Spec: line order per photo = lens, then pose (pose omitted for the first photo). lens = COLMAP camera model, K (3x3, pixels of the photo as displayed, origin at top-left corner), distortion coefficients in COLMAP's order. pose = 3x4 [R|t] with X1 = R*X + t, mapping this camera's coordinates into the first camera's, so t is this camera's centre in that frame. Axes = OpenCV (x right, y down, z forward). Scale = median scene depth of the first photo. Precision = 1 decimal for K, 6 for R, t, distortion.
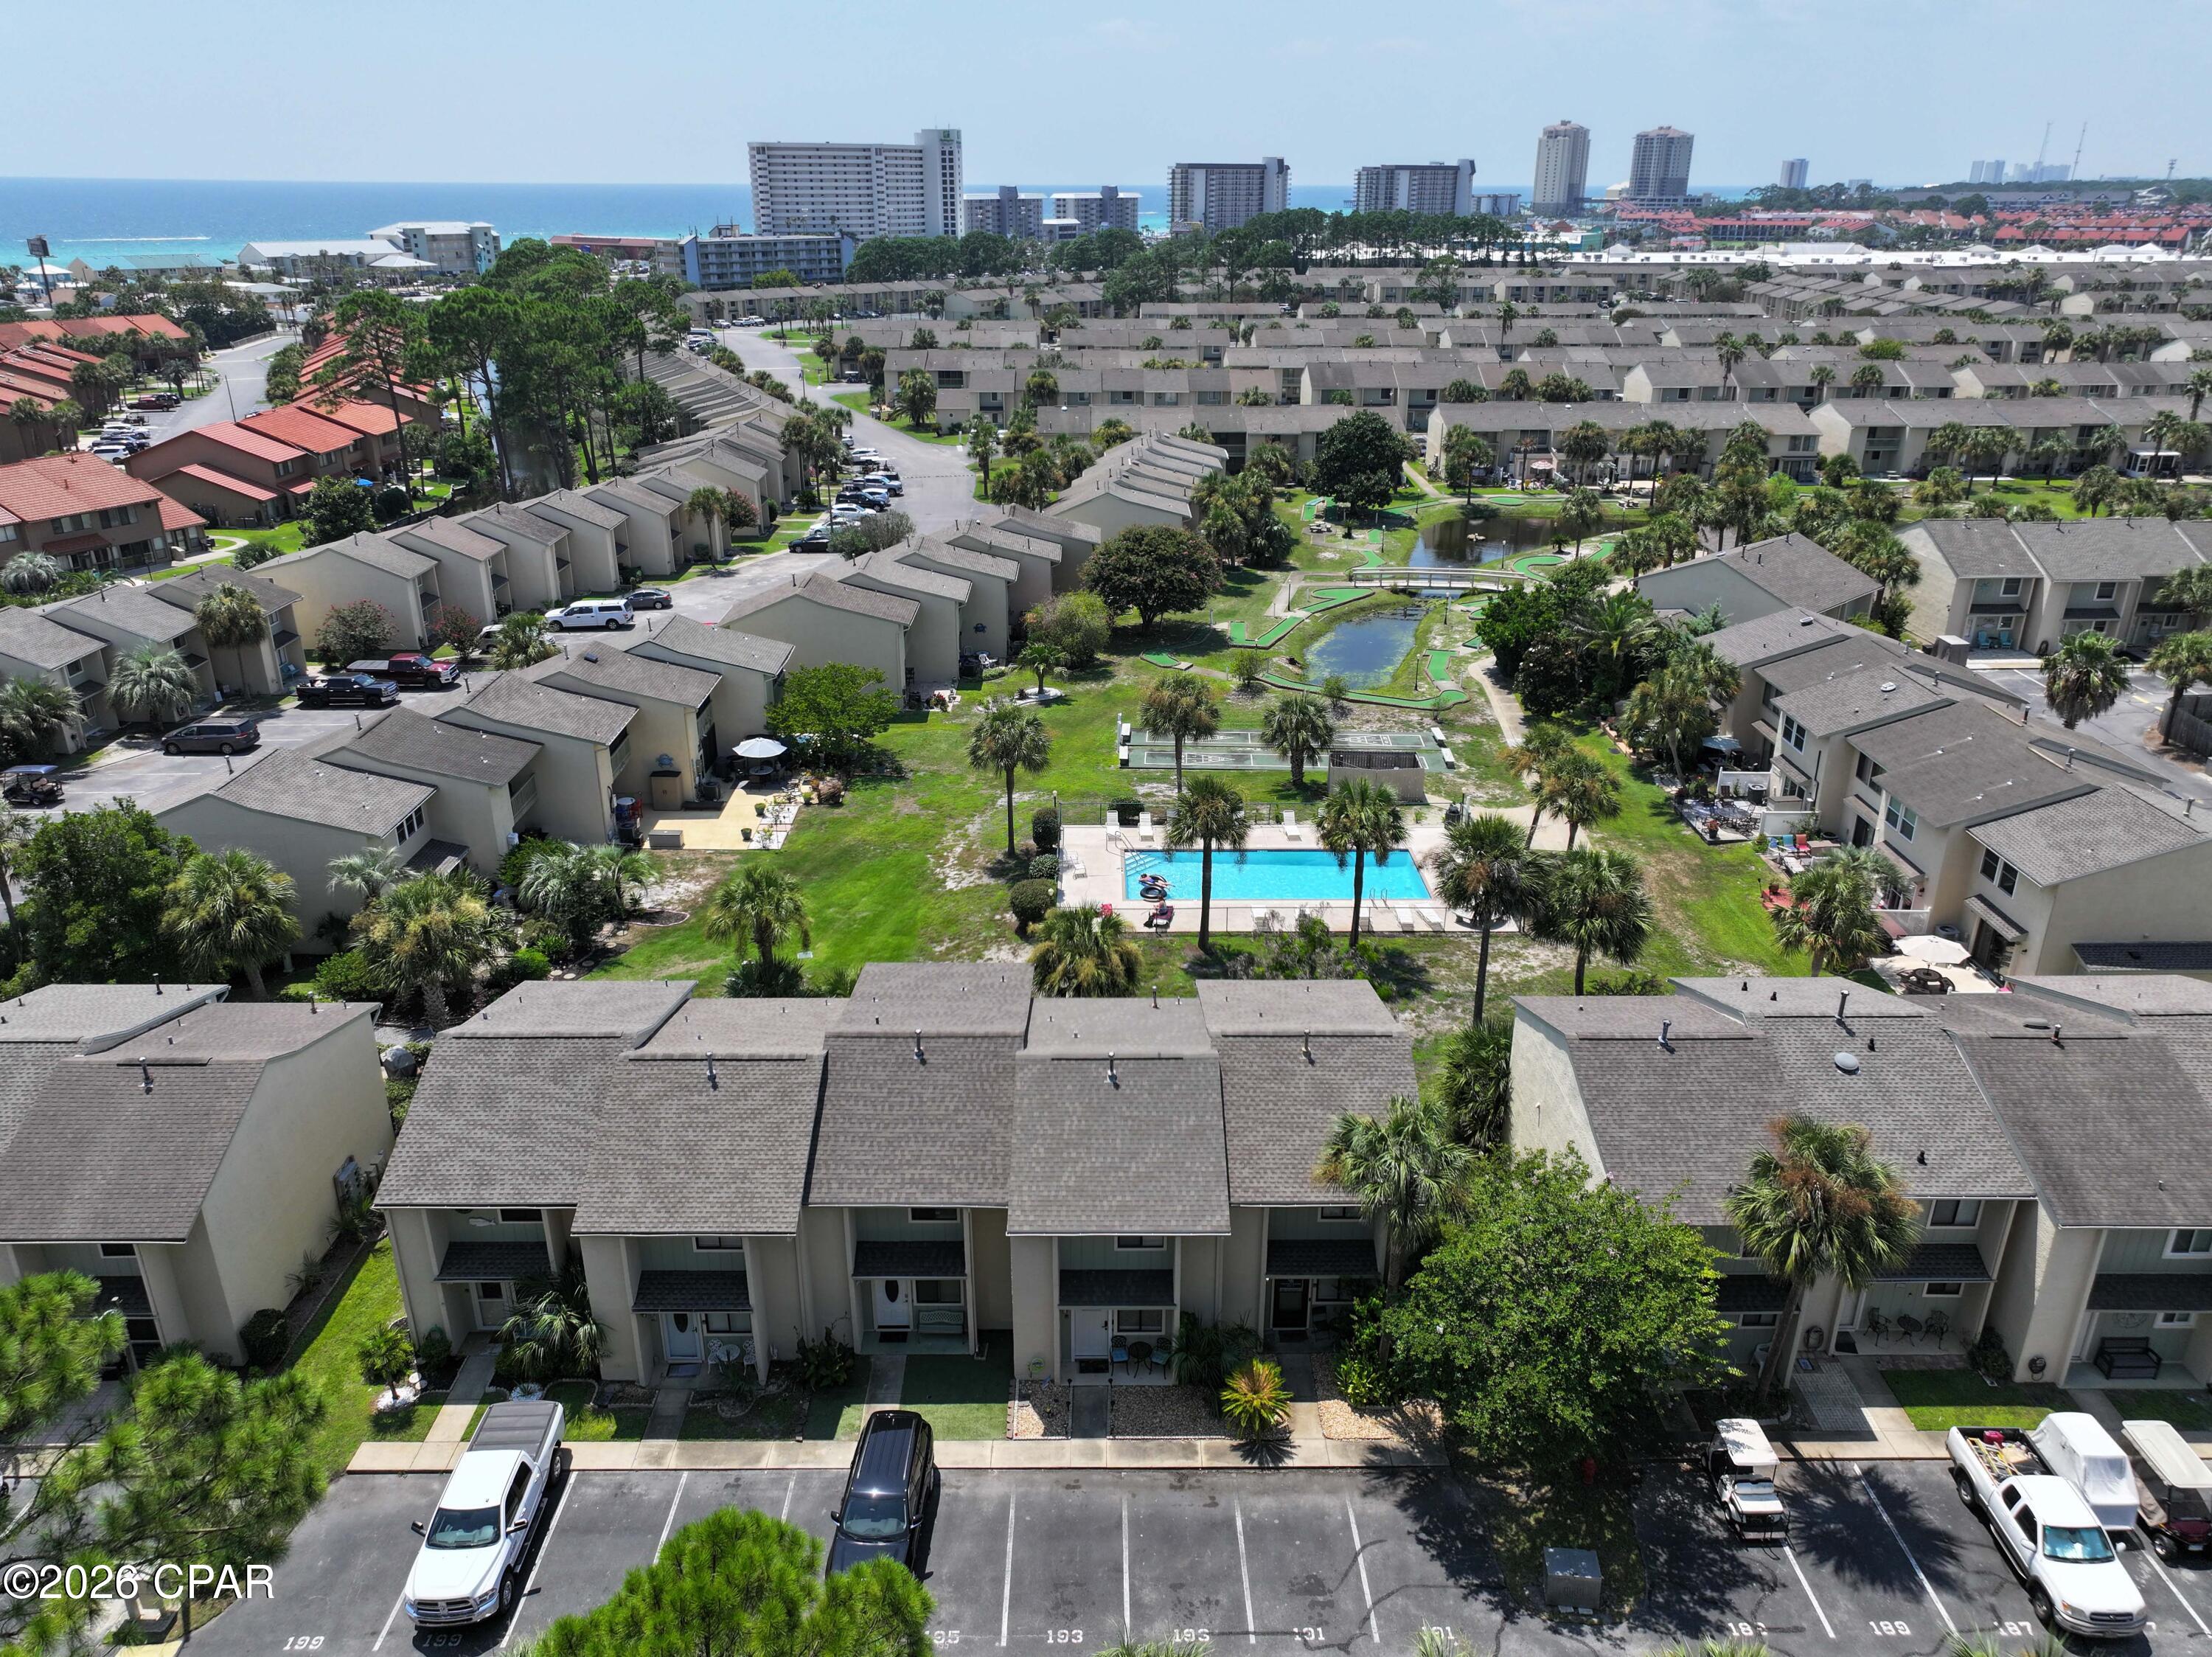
lens RADIAL K [[1551.7, 0, 1109.4], [0, 1551.7, 830.3], [0, 0, 1]] dist [0.000139, 0.019026]
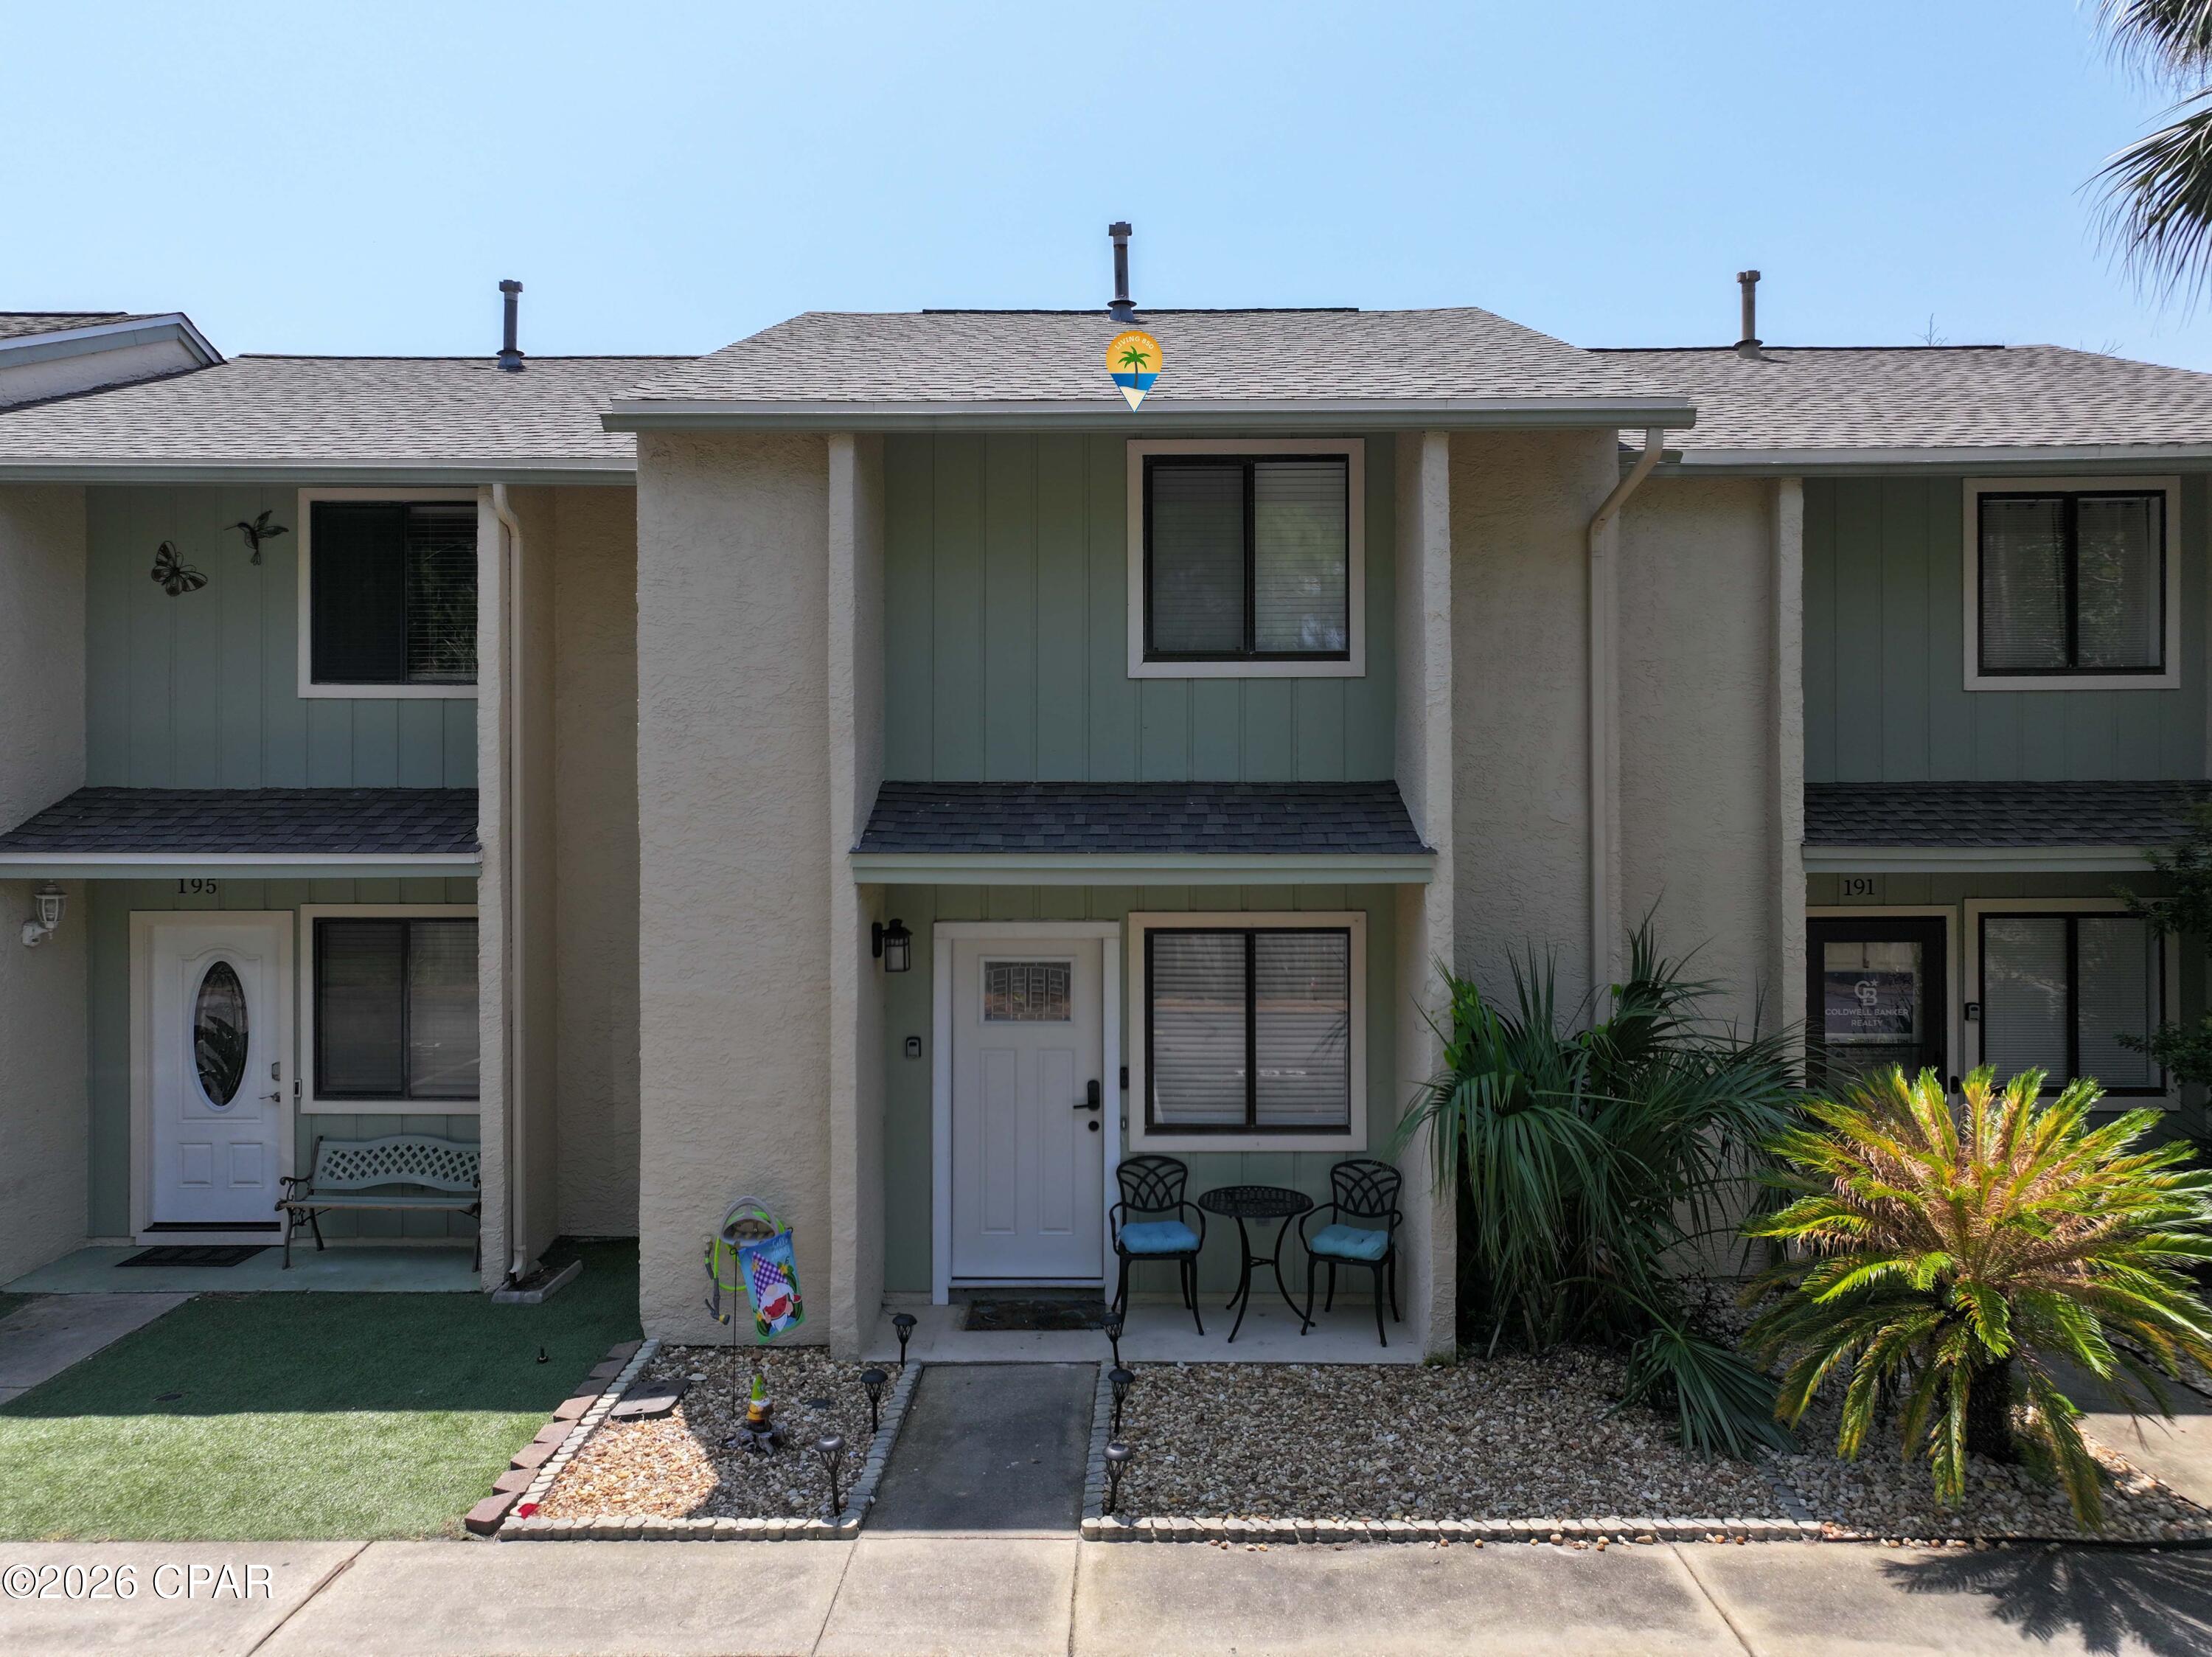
lens RADIAL K [[1551.7, 0, 1111.4], [0, 1551.7, 824.2], [0, 0, 1]] dist [0.000139, 0.019026]
pose [[0.999831, -0.006028, -0.017339, 0.004304], [-0.000931, 0.926693, -0.375819, 0.368048], [0.018334, 0.375772, 0.926531, 0.788669]]
